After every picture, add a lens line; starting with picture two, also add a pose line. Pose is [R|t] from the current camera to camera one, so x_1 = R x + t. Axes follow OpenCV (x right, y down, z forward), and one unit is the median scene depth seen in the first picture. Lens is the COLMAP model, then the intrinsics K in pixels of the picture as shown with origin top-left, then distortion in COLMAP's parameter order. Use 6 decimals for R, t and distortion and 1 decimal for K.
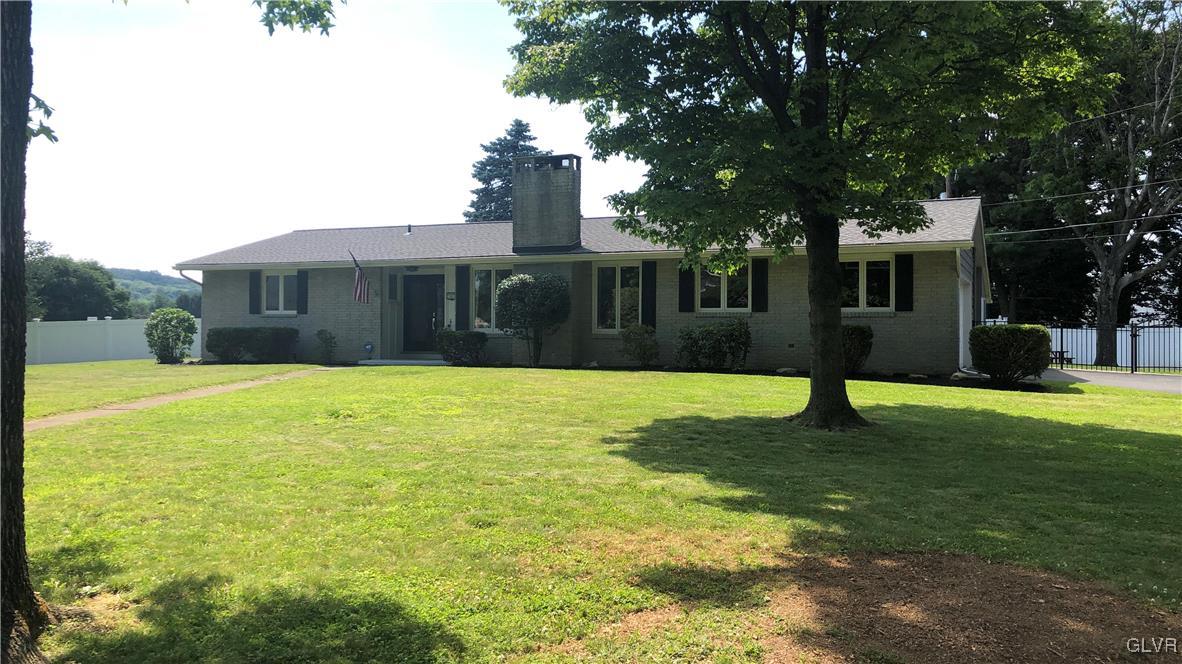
lens RADIAL K [[957.1, 0, 589.4], [0, 957.1, 329.0], [0, 0, 1]] dist [0.033094, -0.026274]
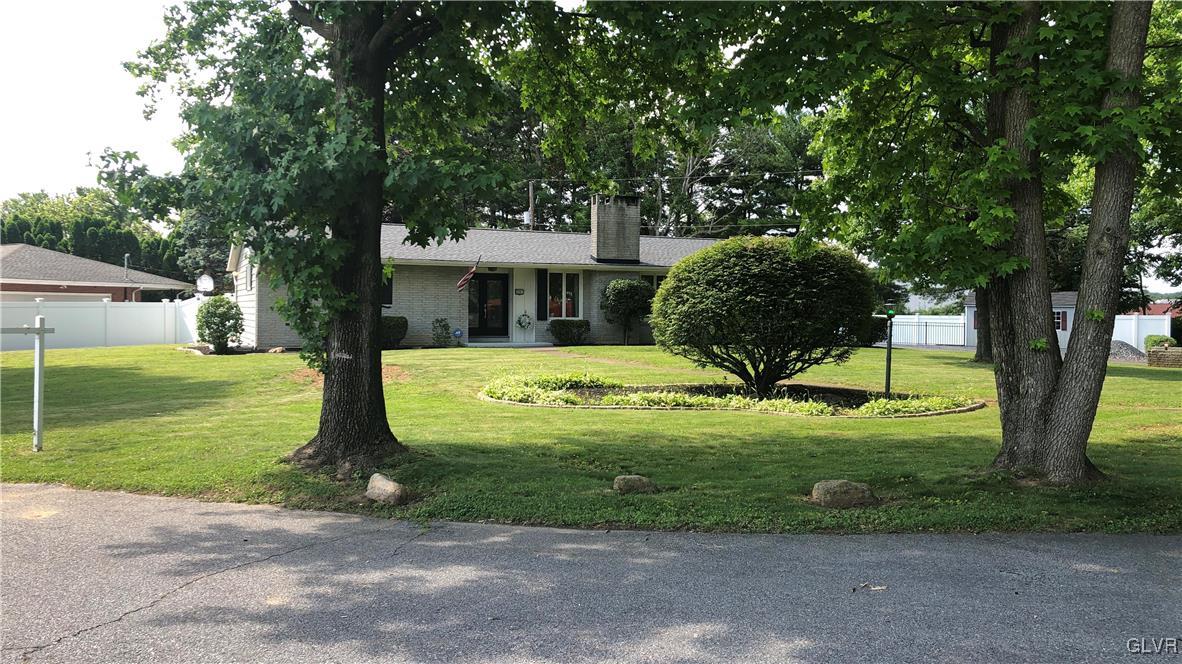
lens RADIAL K [[957.1, 0, 590.6], [0, 957.1, 332.0], [0, 0, 1]] dist [0.033094, -0.026274]
pose [[0.650097, -0.011723, 0.759761, -0.960810], [-0.003775, 0.999819, 0.018657, -0.005392], [-0.759842, -0.014997, 0.649935, 0.106786]]
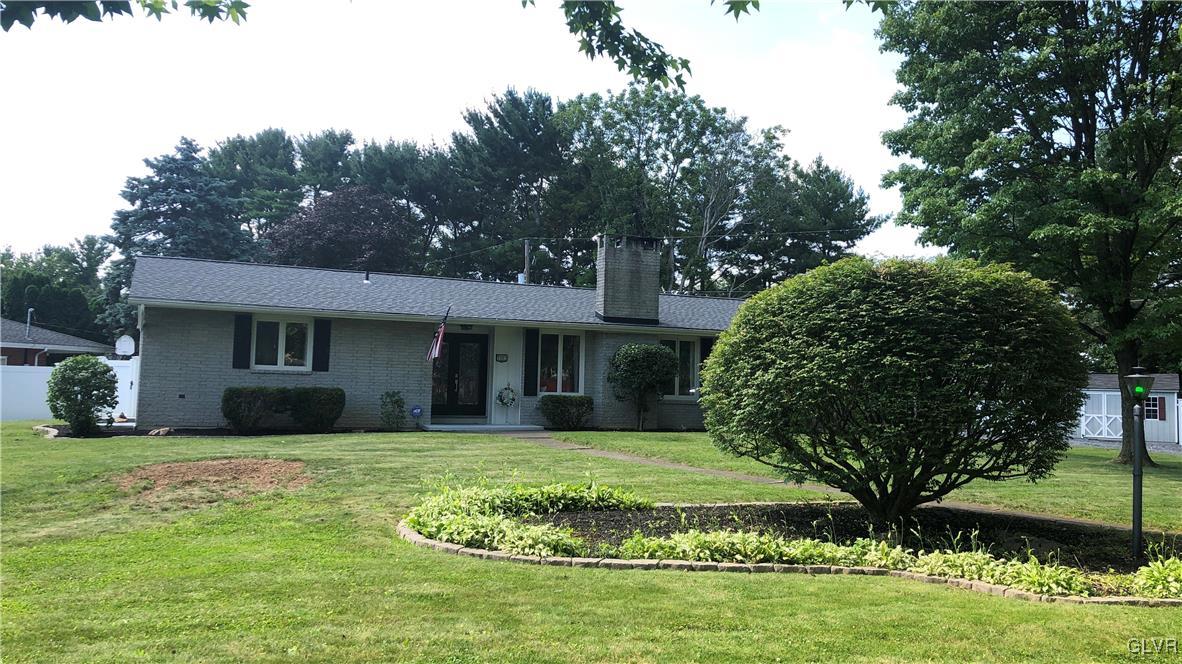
lens RADIAL K [[957.1, 0, 592.3], [0, 957.1, 330.1], [0, 0, 1]] dist [0.033094, -0.026274]
pose [[0.647681, 0.062414, 0.759351, -0.754904], [-0.020161, 0.997694, -0.064808, -0.002382], [-0.761645, 0.026666, 0.647445, 0.289037]]
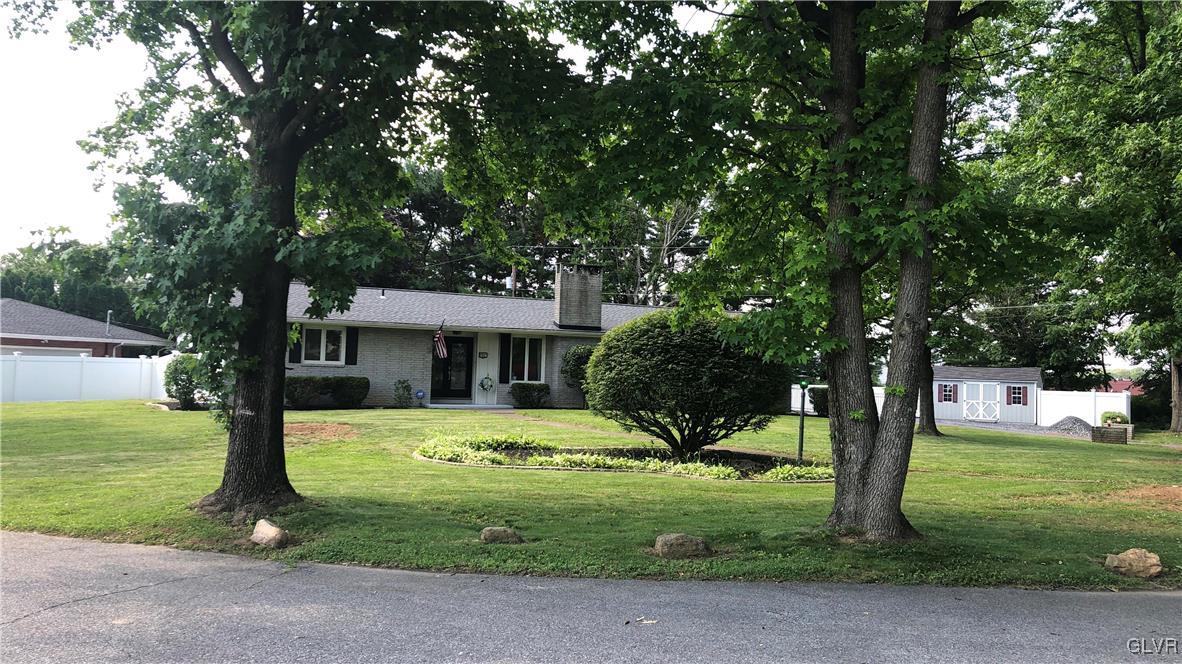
lens RADIAL K [[957.1, 0, 591.4], [0, 957.1, 333.3], [0, 0, 1]] dist [0.033094, -0.026274]
pose [[0.647550, 0.052448, 0.760216, -0.958814], [-0.025736, 0.998565, -0.046969, -0.006889], [-0.761588, 0.010850, 0.647971, 0.047547]]
